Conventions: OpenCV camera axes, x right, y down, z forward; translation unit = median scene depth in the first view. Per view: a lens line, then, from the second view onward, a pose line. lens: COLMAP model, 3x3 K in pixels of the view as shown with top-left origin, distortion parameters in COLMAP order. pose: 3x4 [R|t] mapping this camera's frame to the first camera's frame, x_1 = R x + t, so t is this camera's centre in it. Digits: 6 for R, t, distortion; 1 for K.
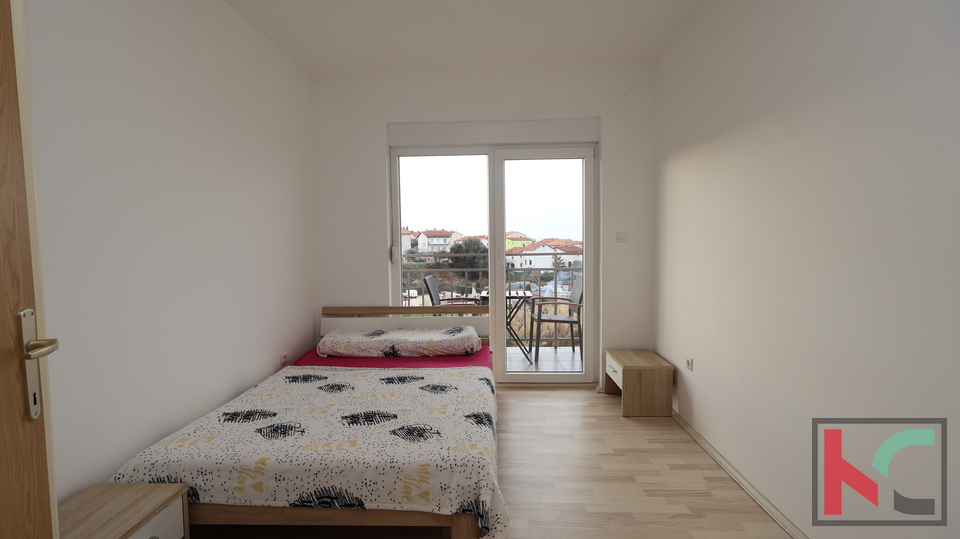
lens RADIAL K [[455.0, 0, 476.9], [0, 455.0, 270.0], [0, 0, 1]] dist [-0.002246, 0.000212]
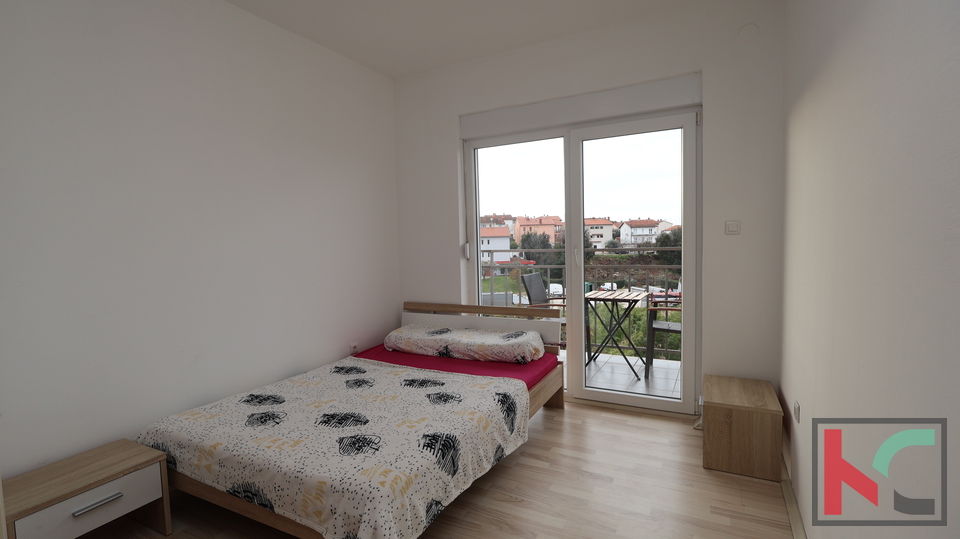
lens RADIAL K [[455.0, 0, 476.9], [0, 455.0, 270.0], [0, 0, 1]] dist [-0.002246, 0.000212]
pose [[0.896559, 0.016717, -0.442608, 0.335687], [-0.008166, 0.999741, 0.021220, -0.018828], [0.442848, -0.015410, 0.896464, 0.176807]]
